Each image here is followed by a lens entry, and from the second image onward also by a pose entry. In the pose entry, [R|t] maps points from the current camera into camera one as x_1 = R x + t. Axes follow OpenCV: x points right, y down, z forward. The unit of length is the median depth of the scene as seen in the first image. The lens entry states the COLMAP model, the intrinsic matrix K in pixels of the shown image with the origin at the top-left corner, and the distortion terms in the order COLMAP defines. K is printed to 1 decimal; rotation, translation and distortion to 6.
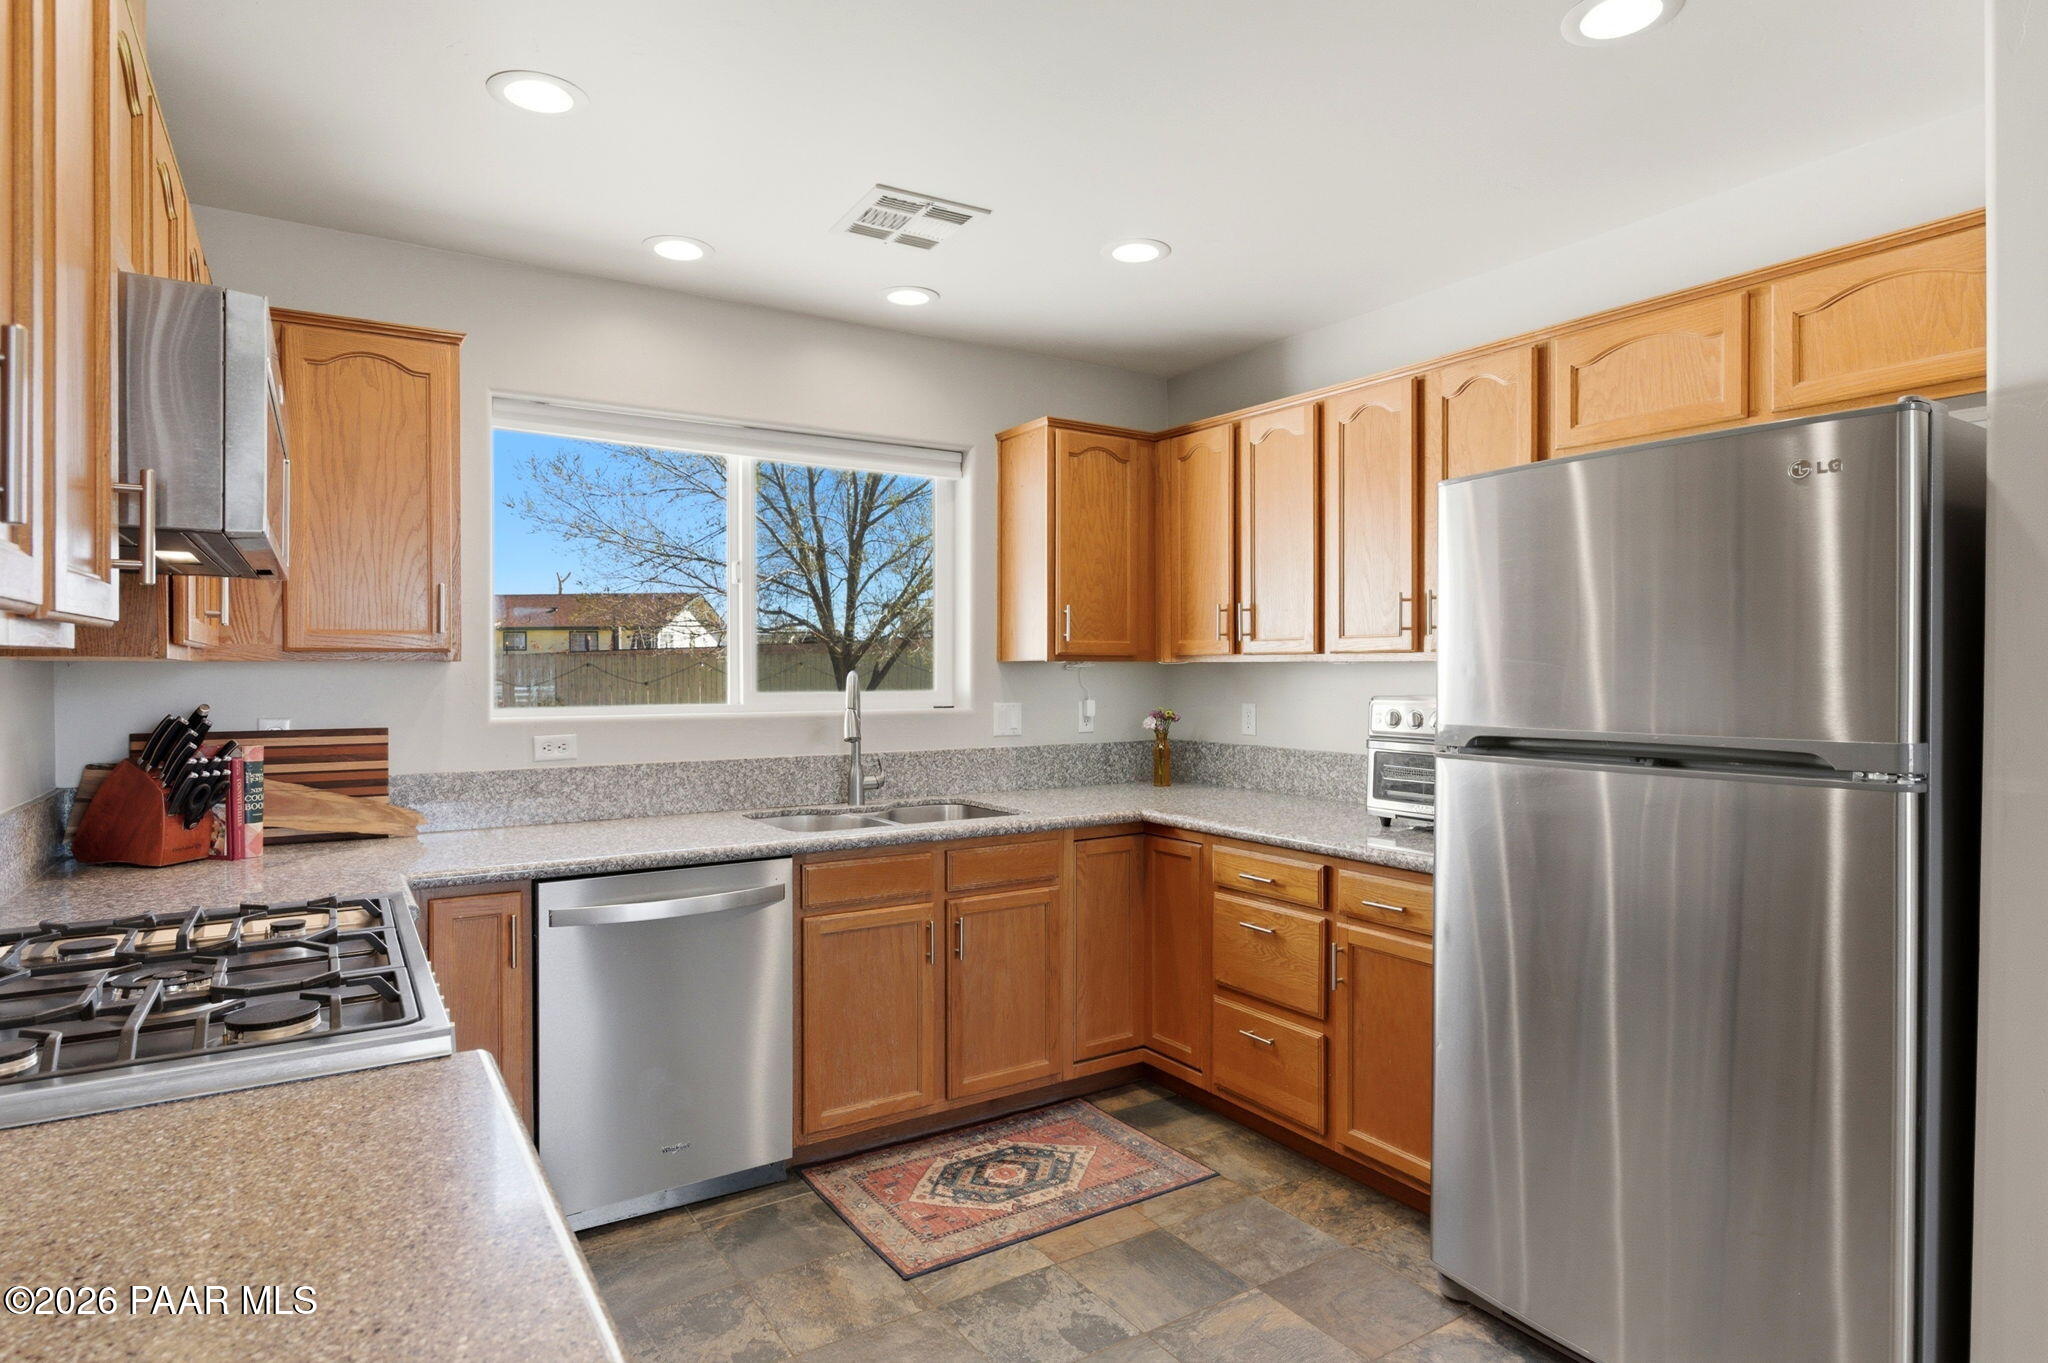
lens RADIAL K [[1105.5, 0, 1024.0], [0, 1105.5, 681.5], [0, 0, 1]] dist [-0.001699, 0.000017]
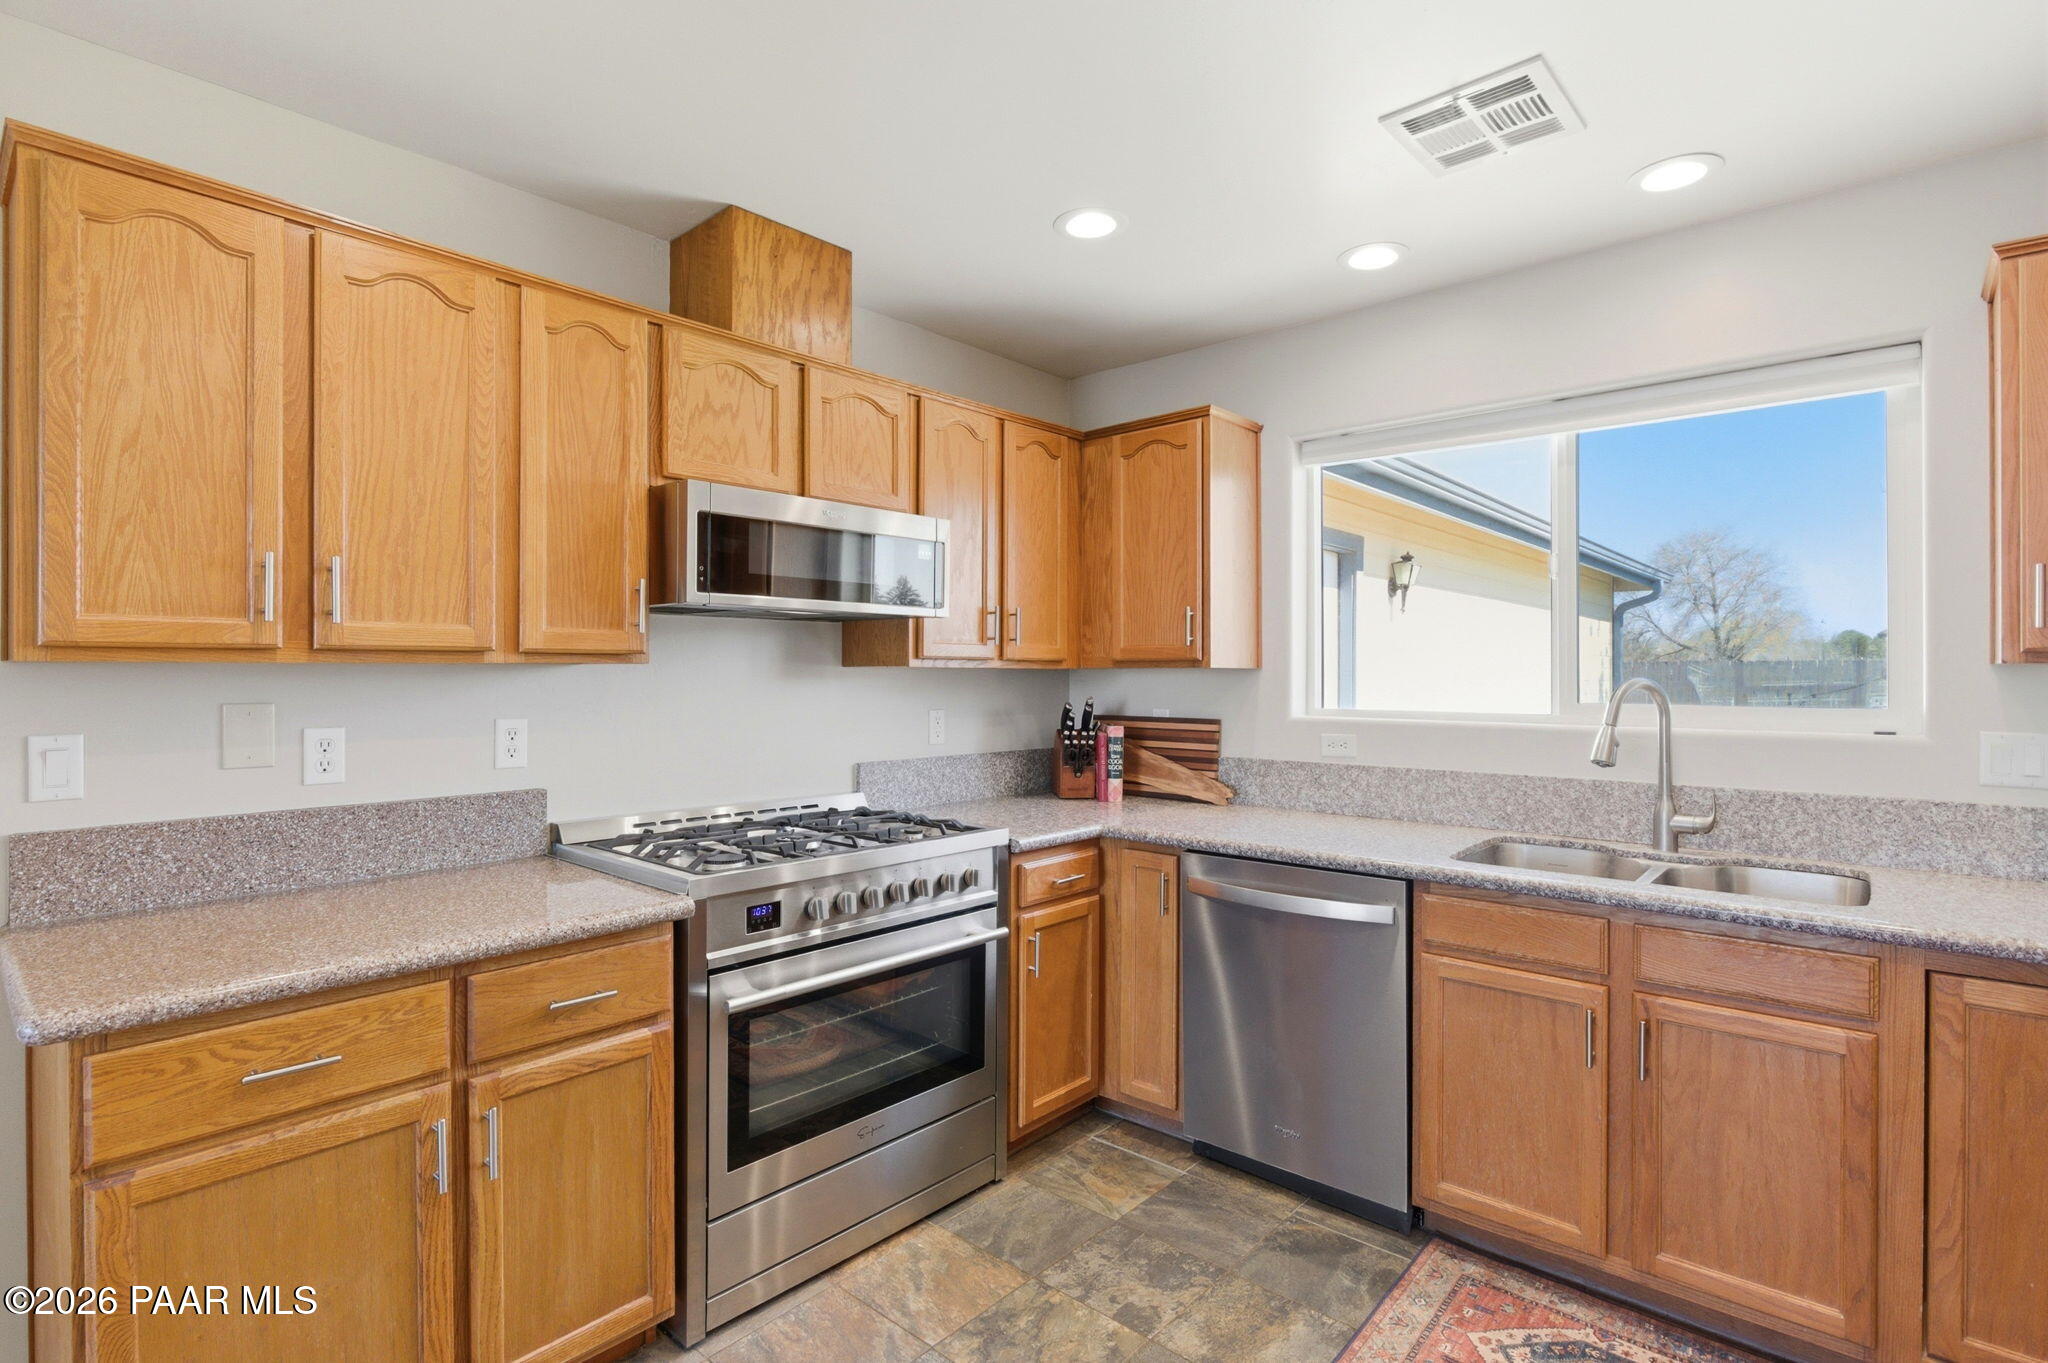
lens RADIAL K [[1001.1, 0, 1025.5], [0, 1001.1, 672.3], [0, 0, 1]] dist [-0.000600, 0.000264]
pose [[0.275430, -0.001447, -0.961320, 0.490030], [-0.012786, 0.999905, -0.005168, -0.004305], [0.961236, 0.013715, 0.275385, 0.463143]]
